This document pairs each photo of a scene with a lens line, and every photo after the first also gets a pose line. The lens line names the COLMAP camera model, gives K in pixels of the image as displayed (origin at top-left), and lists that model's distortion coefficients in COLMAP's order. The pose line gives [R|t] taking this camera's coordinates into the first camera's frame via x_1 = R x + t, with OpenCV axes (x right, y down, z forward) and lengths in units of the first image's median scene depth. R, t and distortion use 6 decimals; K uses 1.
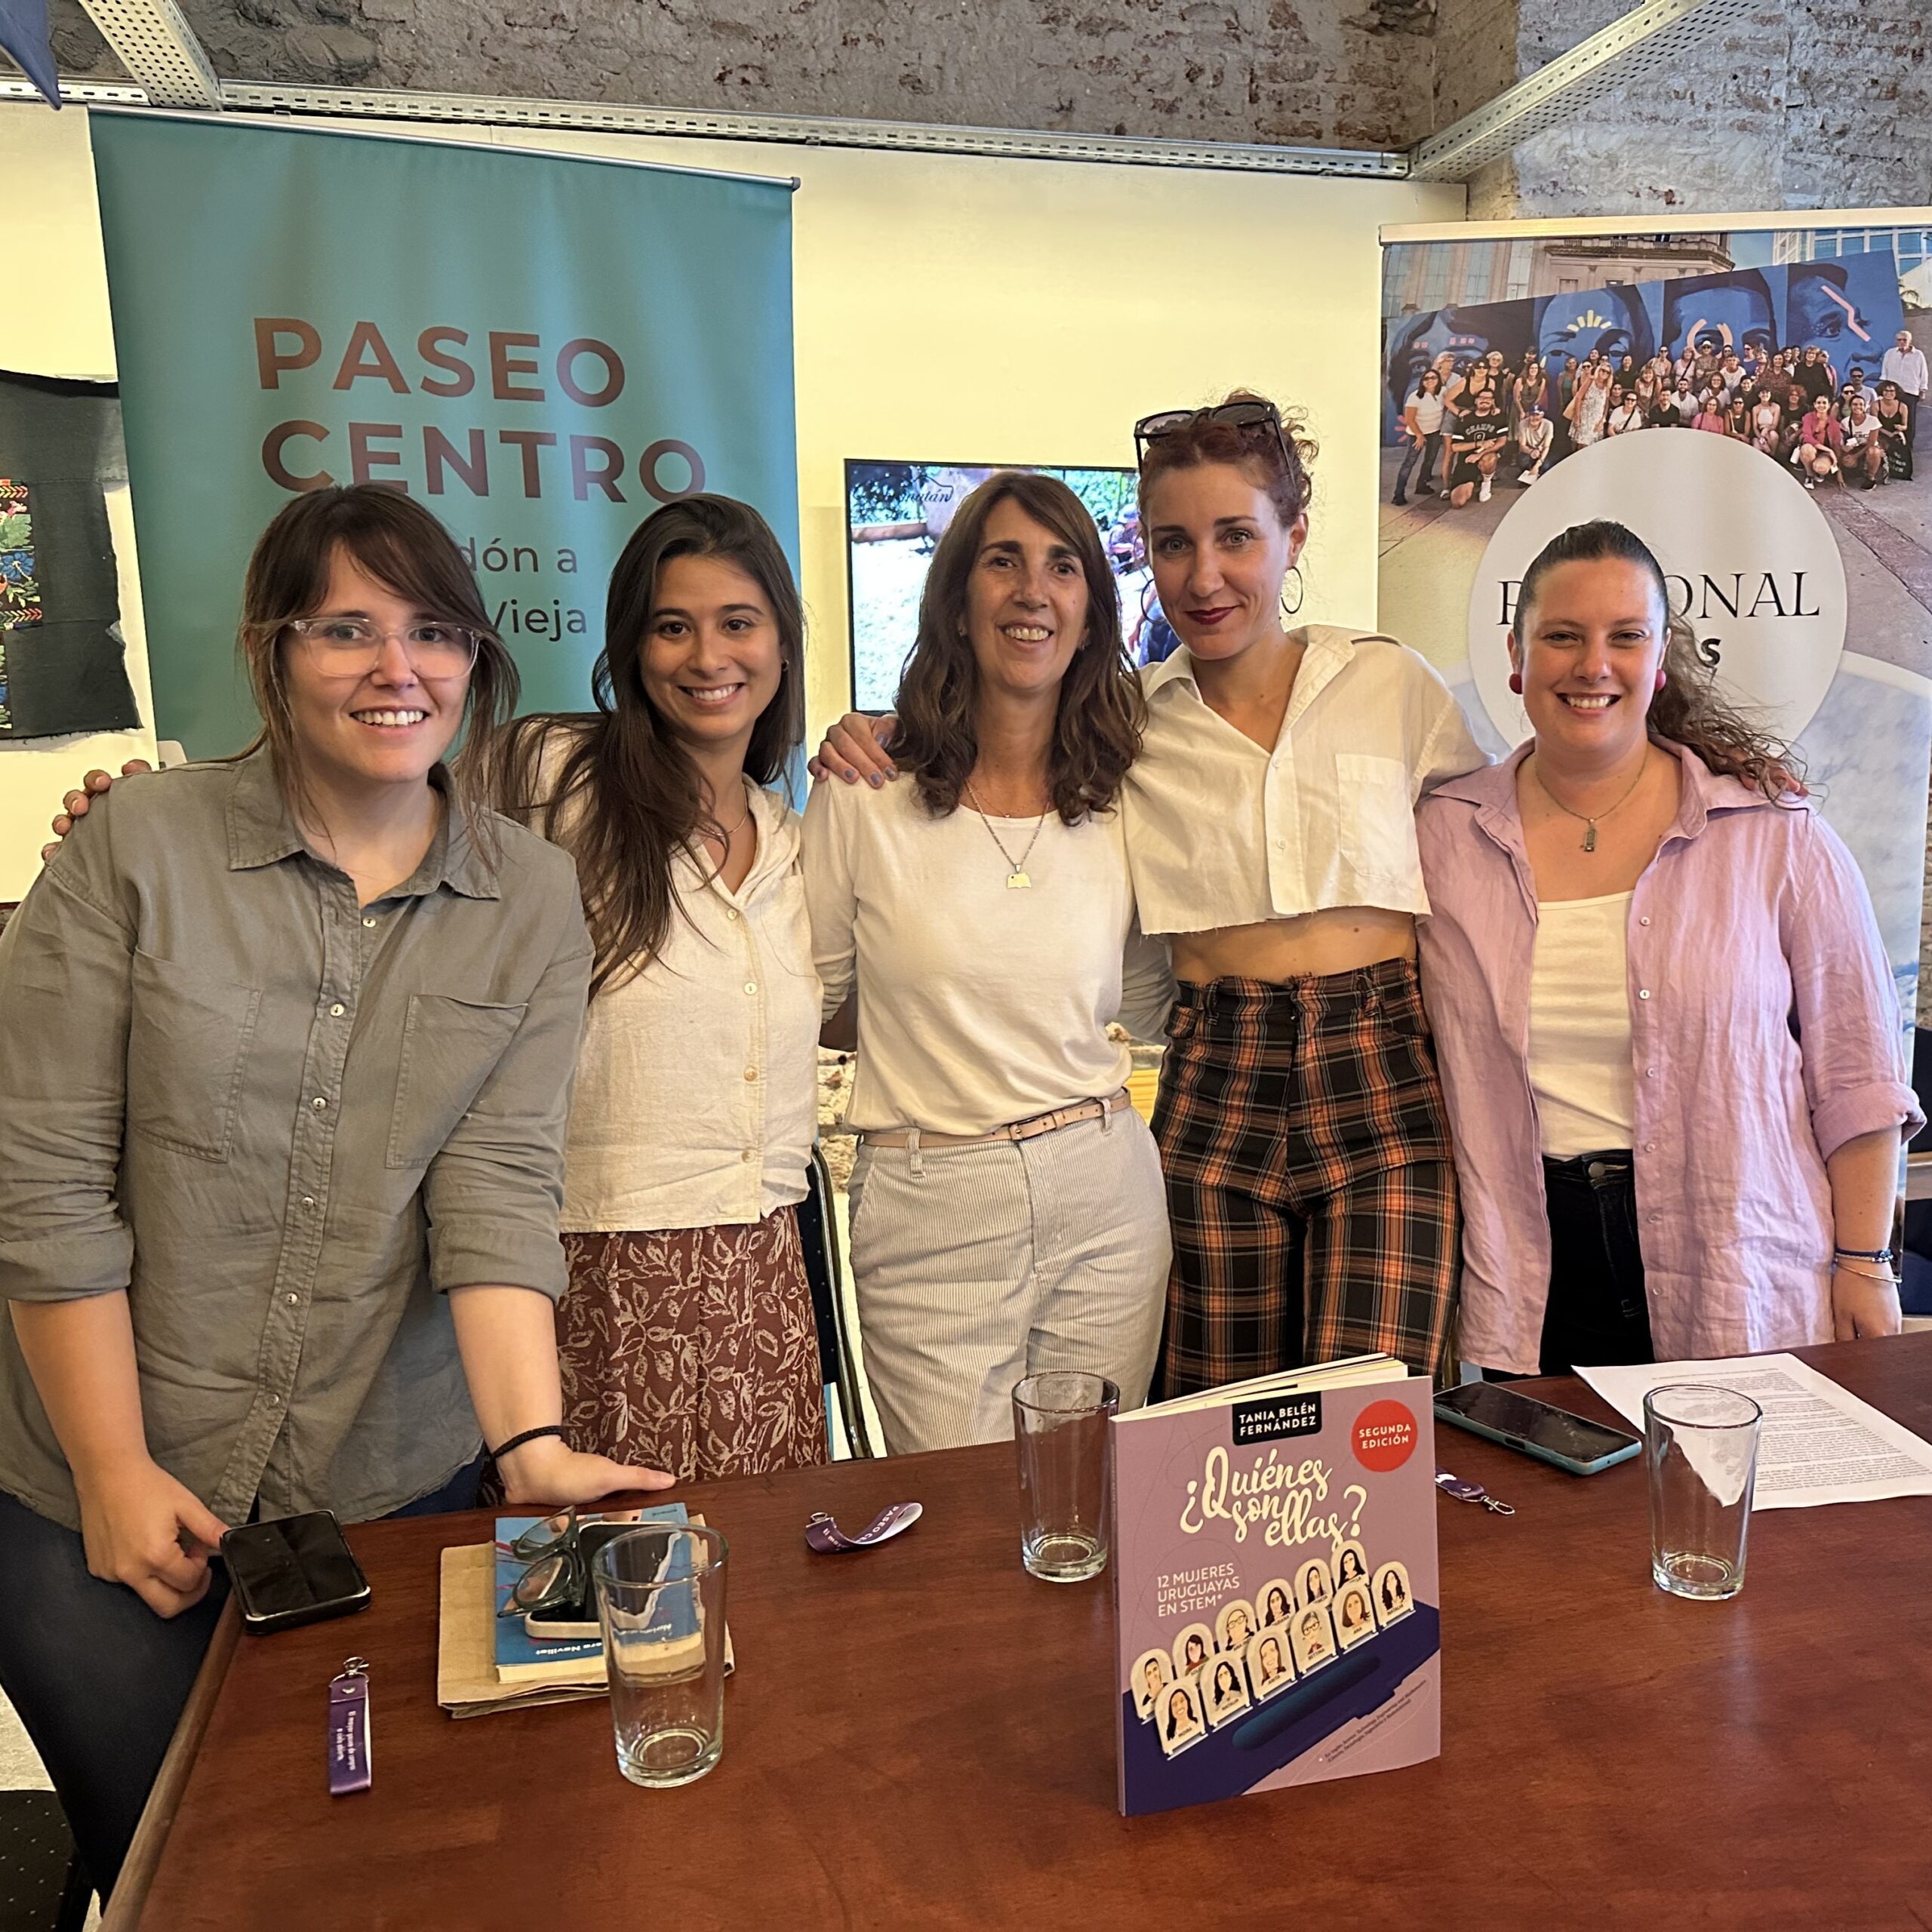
lens RADIAL K [[1826.6, 0, 1089.9], [0, 1826.6, 965.1], [0, 0, 1]] dist [0.013892, 0.000000]
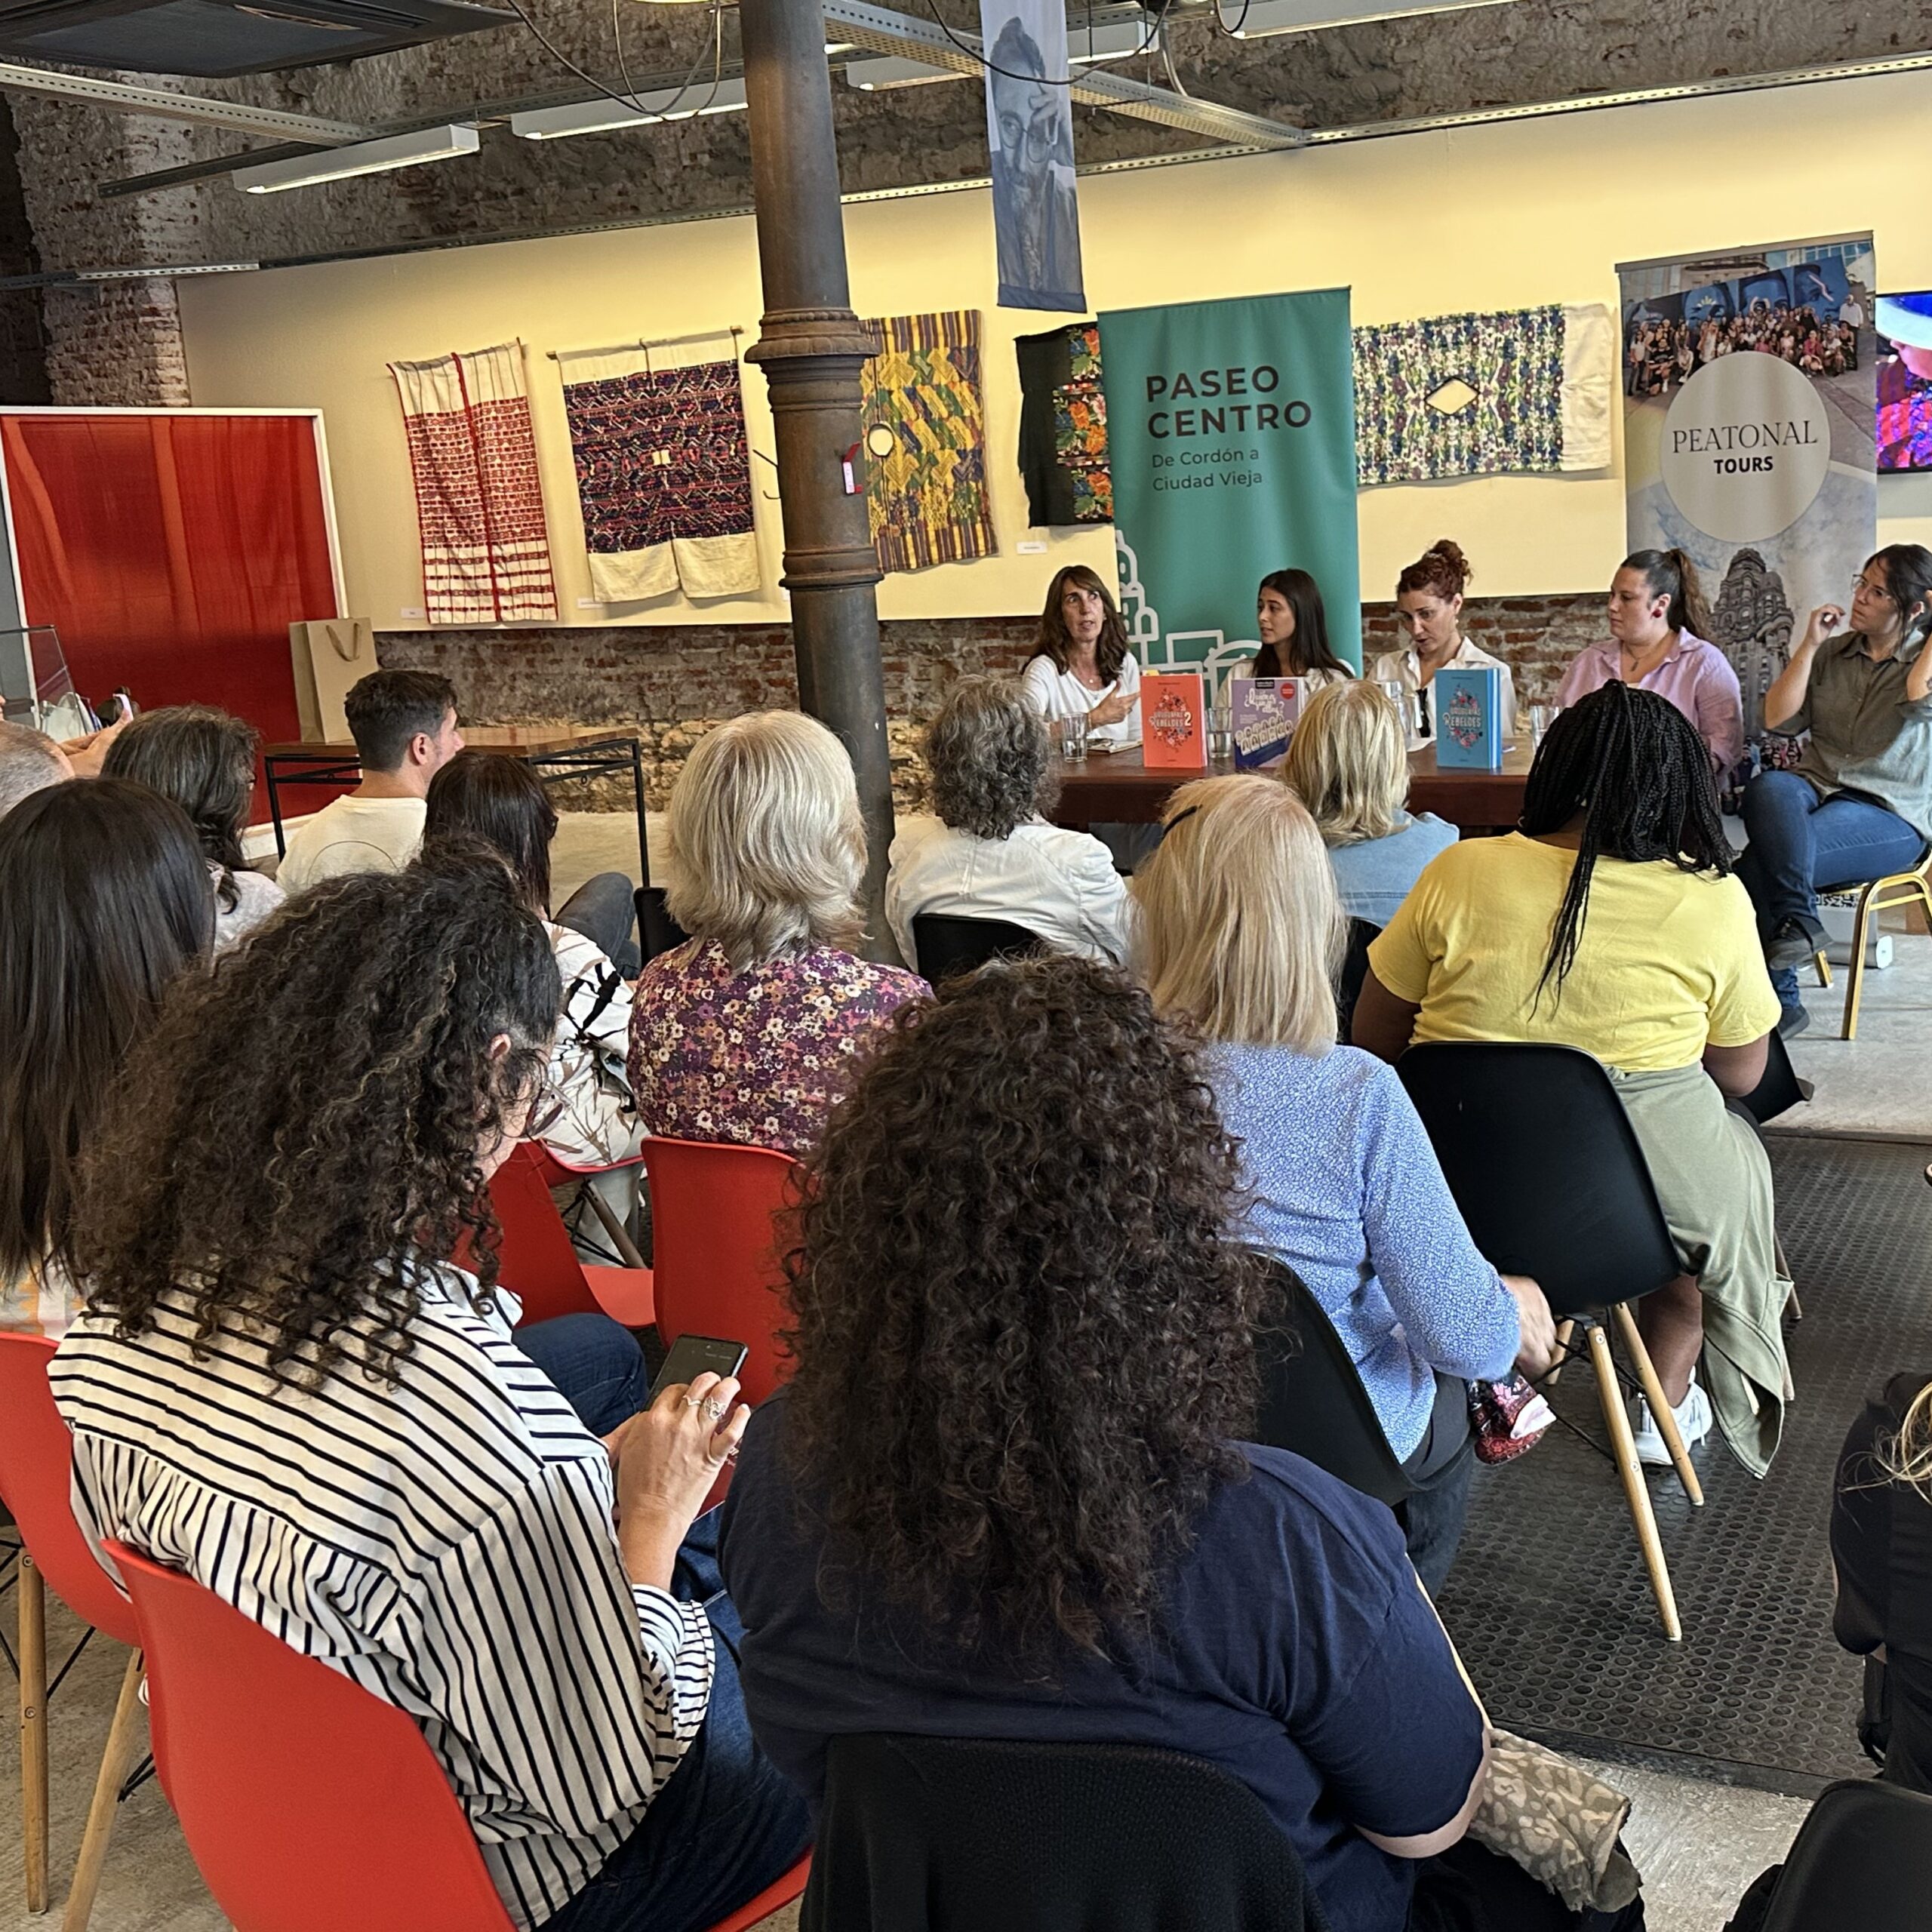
lens RADIAL K [[2325.3, 0, 1132.2], [0, 2325.3, 1008.5], [0, 0, 1]] dist [0.092485, 0.000000]
pose [[0.761737, 0.115923, -0.637431, 1.922283], [-0.051089, 0.991547, 0.119270, 0.185560], [0.645868, -0.058287, 0.761220, -1.810382]]
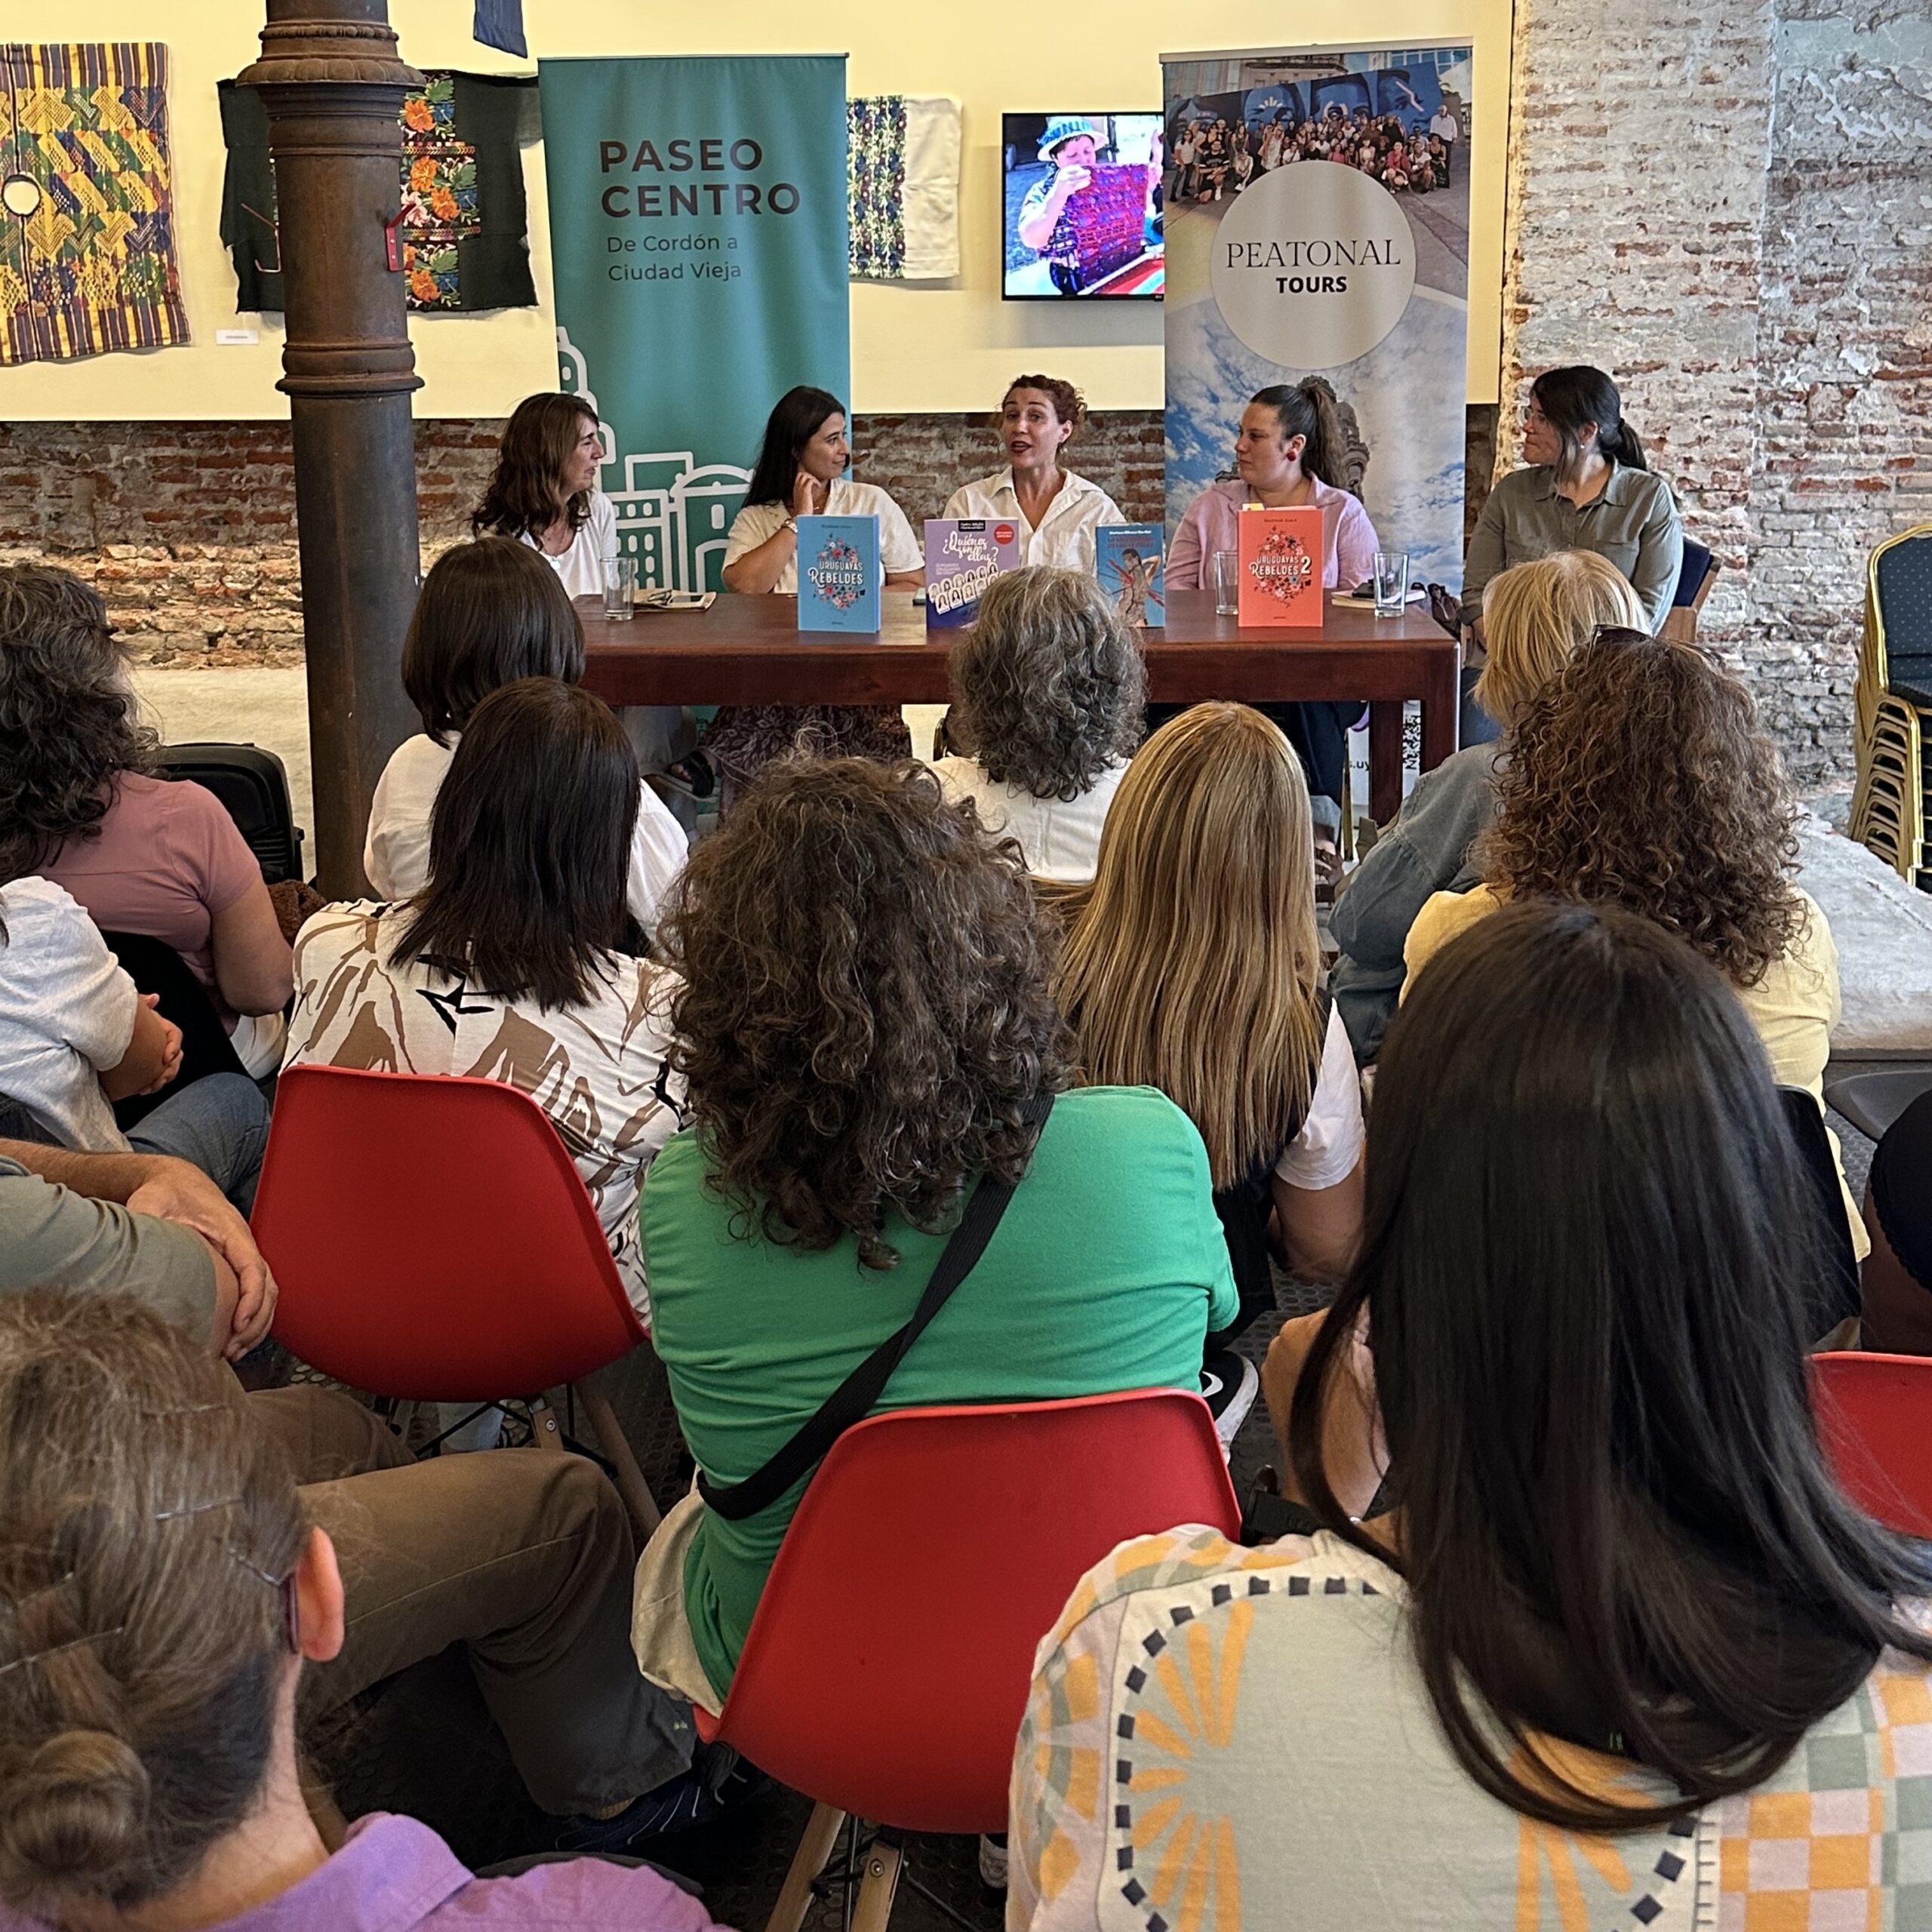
lens RADIAL K [[2420.1, 0, 925.8], [0, 2420.1, 676.5], [0, 0, 1]] dist [0.106418, 0.000000]
pose [[0.953841, 0.057082, -0.294839, 0.862069], [-0.047752, 0.998107, 0.038754, 0.178281], [0.296493, -0.022886, 0.954761, -1.793920]]
